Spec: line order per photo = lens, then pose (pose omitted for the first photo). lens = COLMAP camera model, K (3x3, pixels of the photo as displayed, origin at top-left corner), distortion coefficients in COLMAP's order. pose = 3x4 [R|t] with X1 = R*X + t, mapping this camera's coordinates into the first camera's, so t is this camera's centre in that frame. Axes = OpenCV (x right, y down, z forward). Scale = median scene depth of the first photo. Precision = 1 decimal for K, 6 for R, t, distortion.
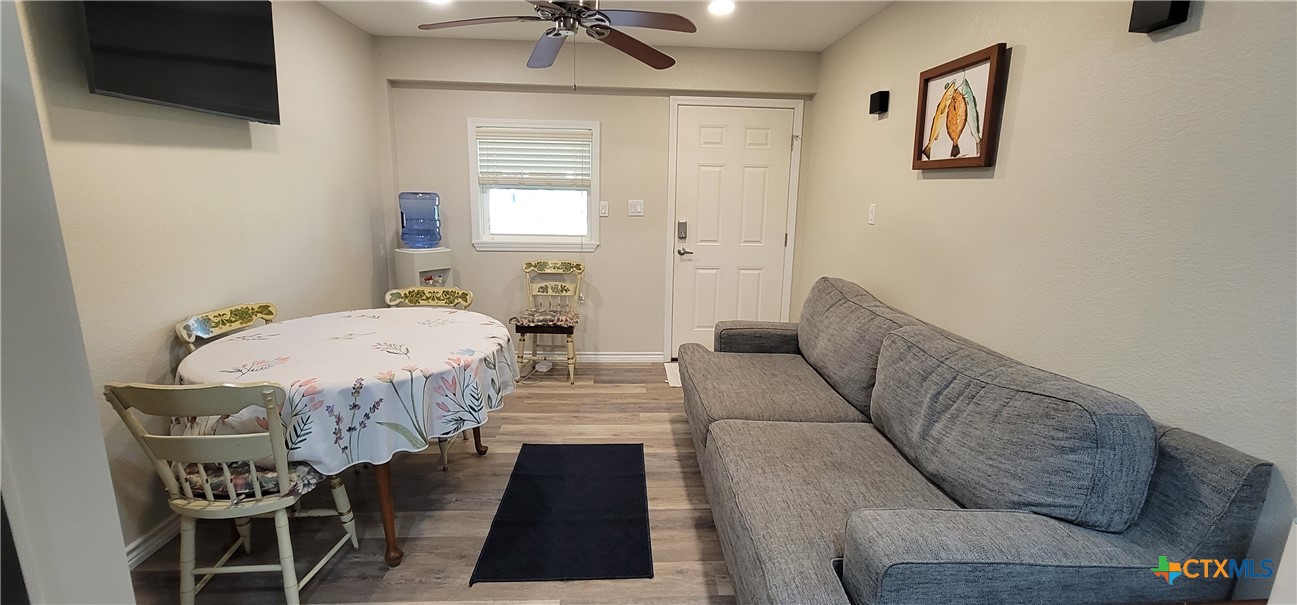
lens RADIAL K [[535.5, 0, 652.8], [0, 535.5, 297.8], [0, 0, 1]] dist [-0.001896, -0.000237]
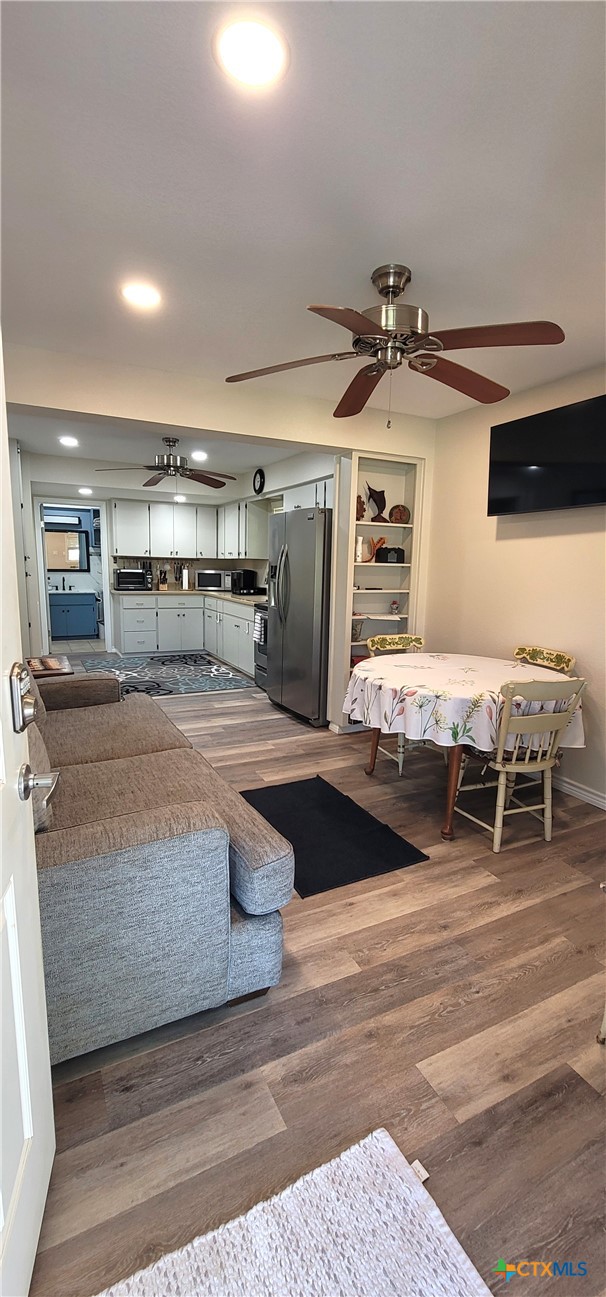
lens RADIAL K [[535.5, 0, 302.1], [0, 535.5, 650.9], [0, 0, 1]] dist [-0.001896, -0.000237]
pose [[-0.912349, 0.025735, -0.408605, 0.230763], [-0.123325, 0.934393, 0.334216, -0.239534], [0.390399, 0.355313, -0.849318, 1.303924]]
